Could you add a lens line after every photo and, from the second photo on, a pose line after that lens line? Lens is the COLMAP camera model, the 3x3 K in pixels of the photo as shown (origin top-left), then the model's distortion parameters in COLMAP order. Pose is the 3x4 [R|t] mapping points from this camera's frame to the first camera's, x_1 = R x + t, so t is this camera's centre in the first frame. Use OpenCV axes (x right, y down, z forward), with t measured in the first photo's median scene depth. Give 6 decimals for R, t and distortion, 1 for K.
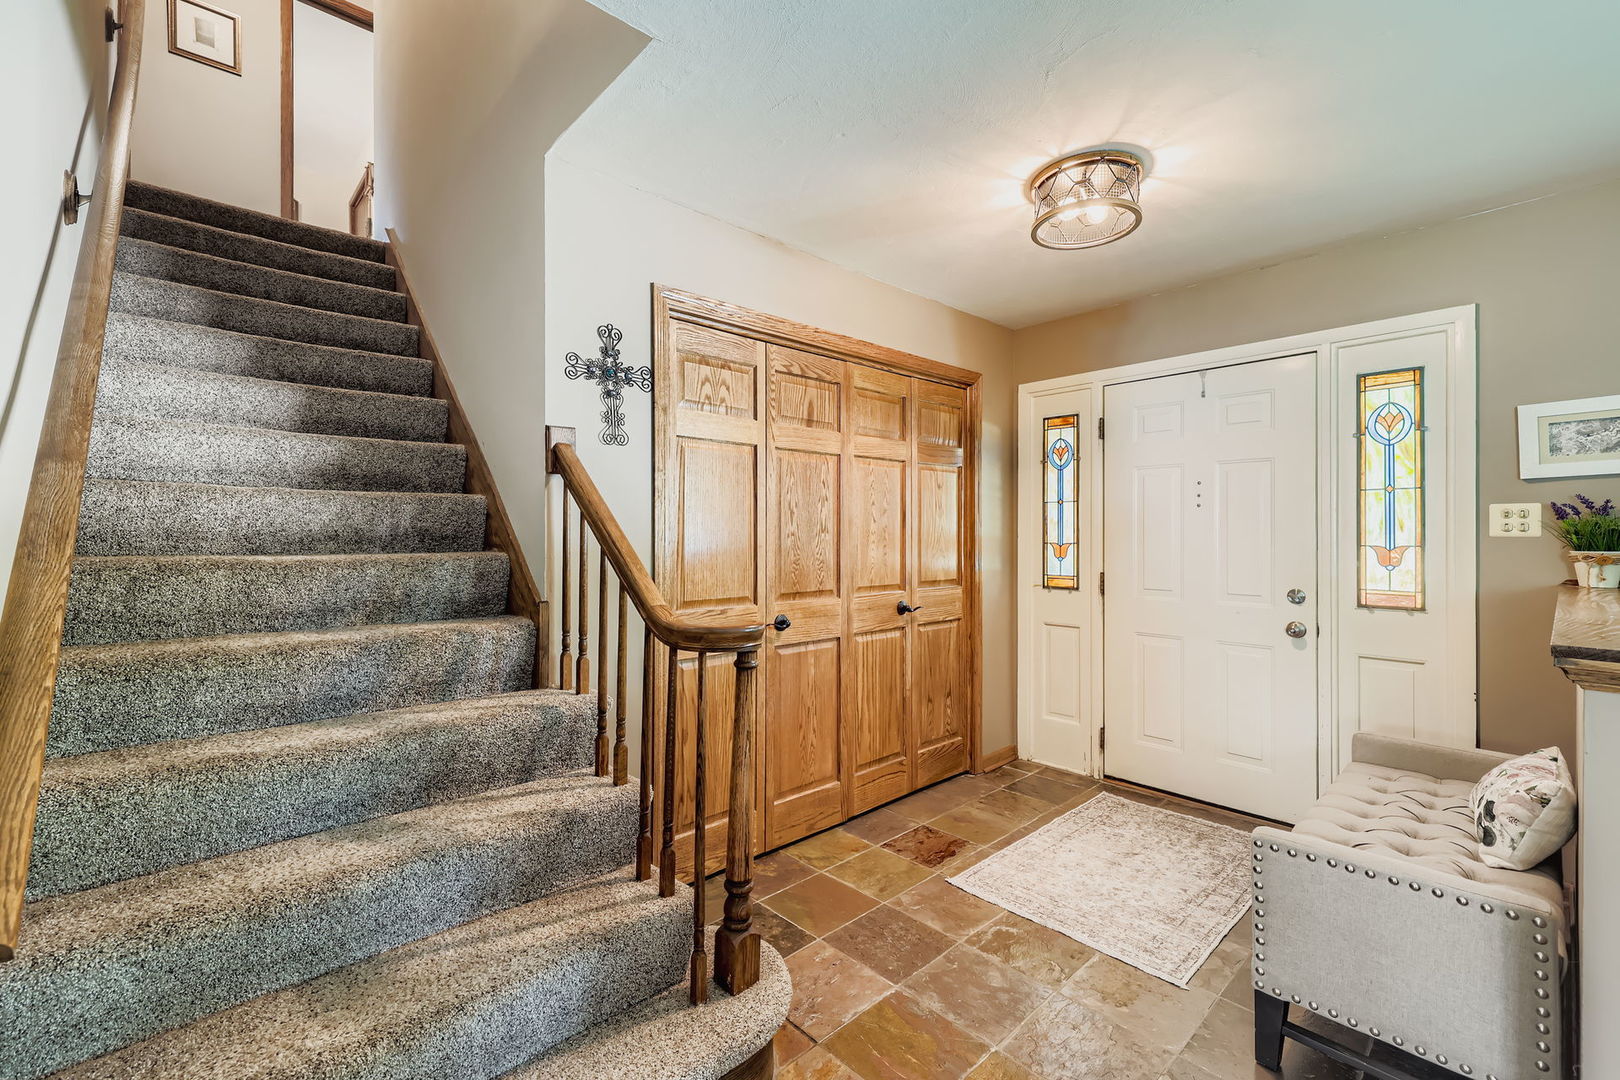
lens RADIAL K [[692.7, 0, 815.0], [0, 692.7, 533.4], [0, 0, 1]] dist [0.011064, -0.002909]
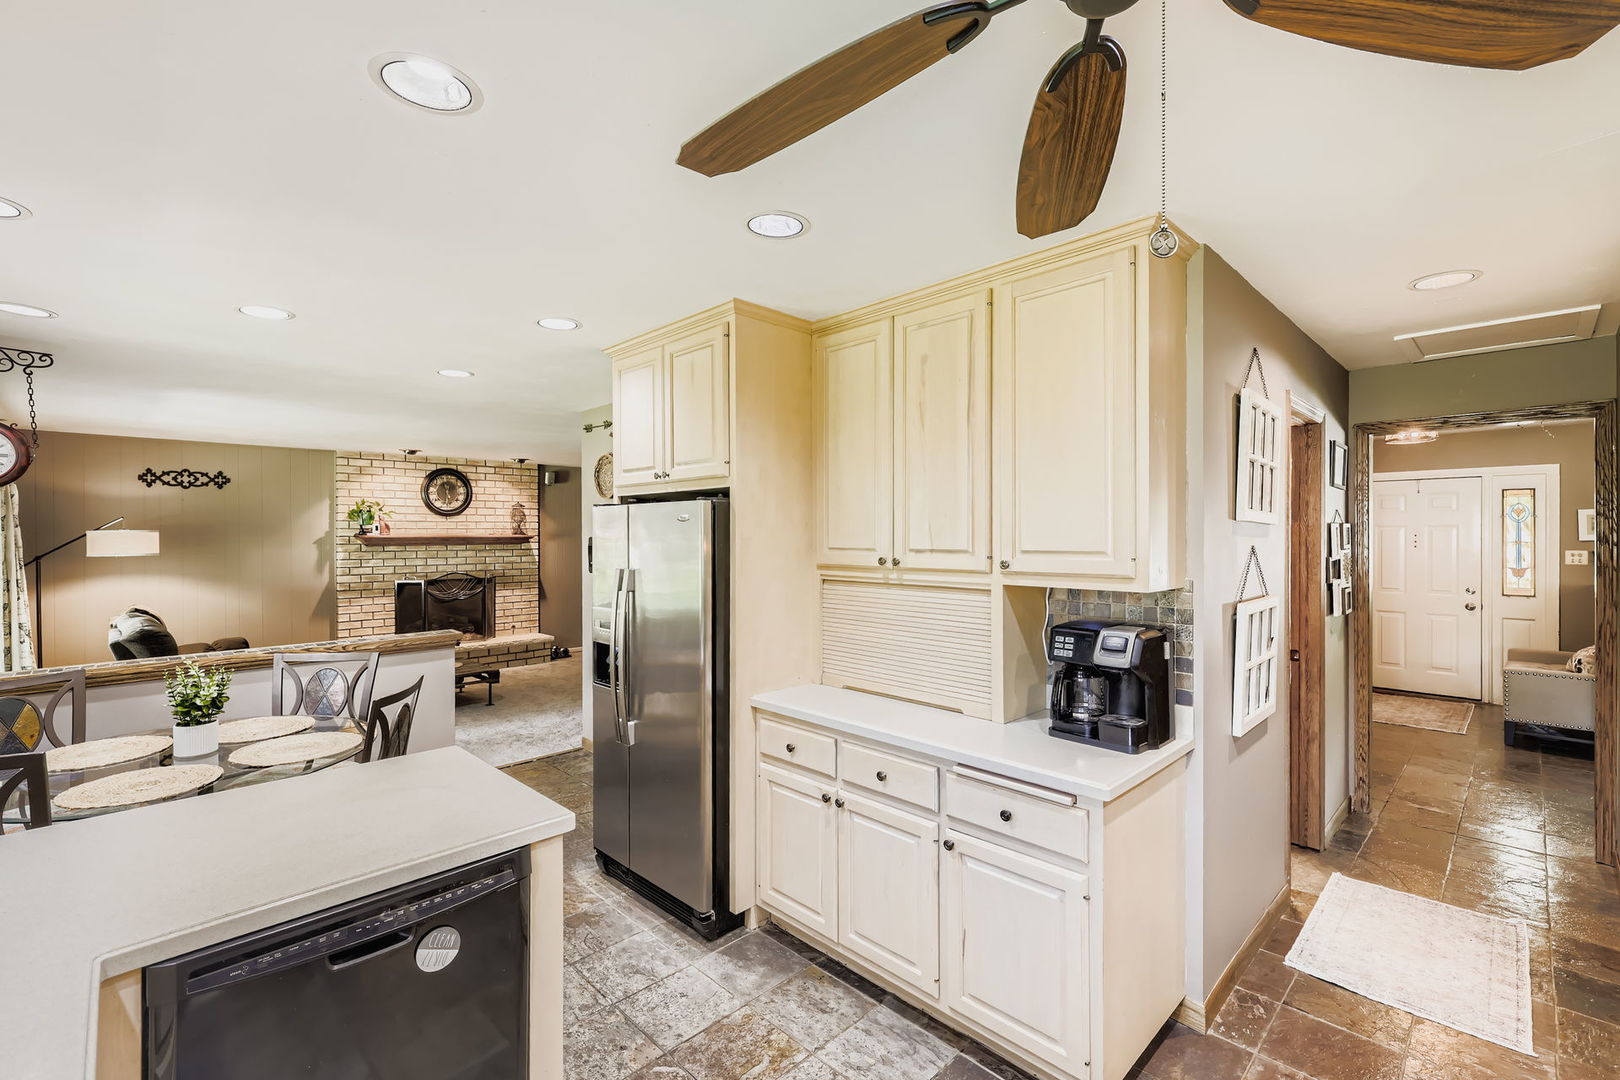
lens RADIAL K [[692.7, 0, 810.7], [0, 692.7, 540.5], [0, 0, 1]] dist [0.011064, -0.002909]
pose [[0.999928, -0.001405, 0.011935, -1.491456], [0.001295, 0.999956, 0.009240, -0.094328], [-0.011948, -0.009224, 0.999886, -1.229056]]
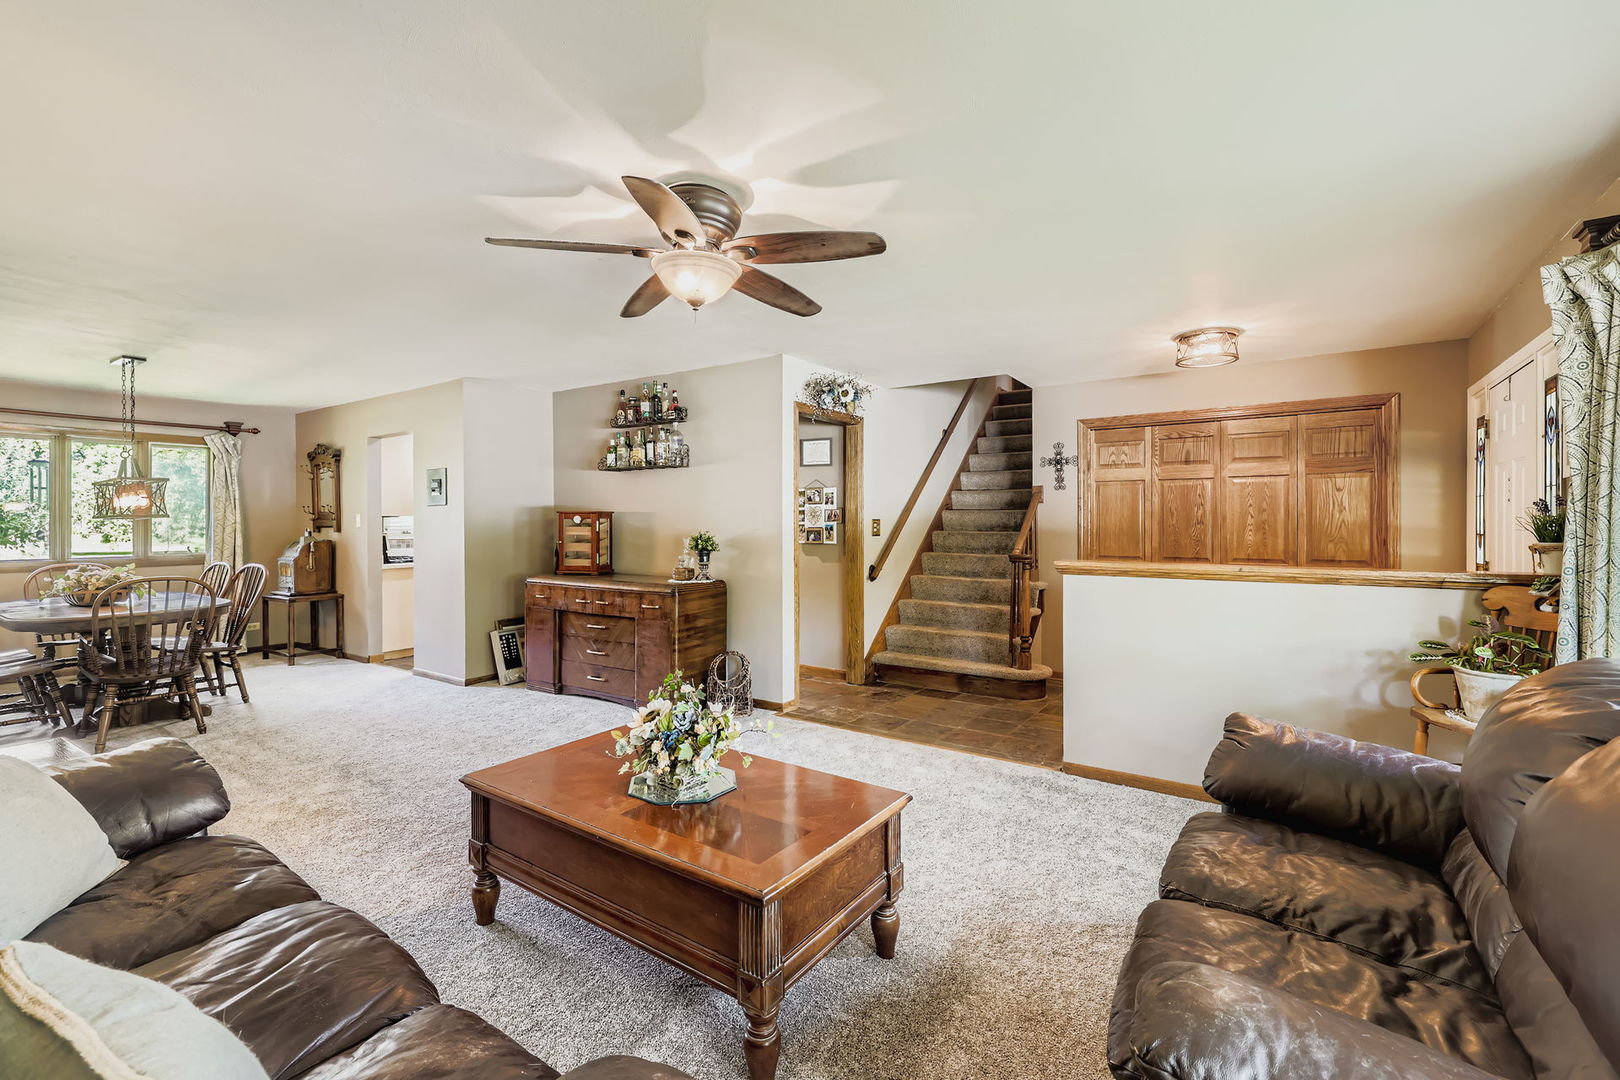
lens RADIAL K [[692.7, 0, 809.4], [0, 692.7, 526.9], [0, 0, 1]] dist [0.011064, -0.002909]
pose [[0.202055, 0.003141, -0.979369, 1.661973], [-0.000183, 0.999995, 0.003170, 0.000020], [0.979374, -0.000461, 0.202054, -0.337036]]
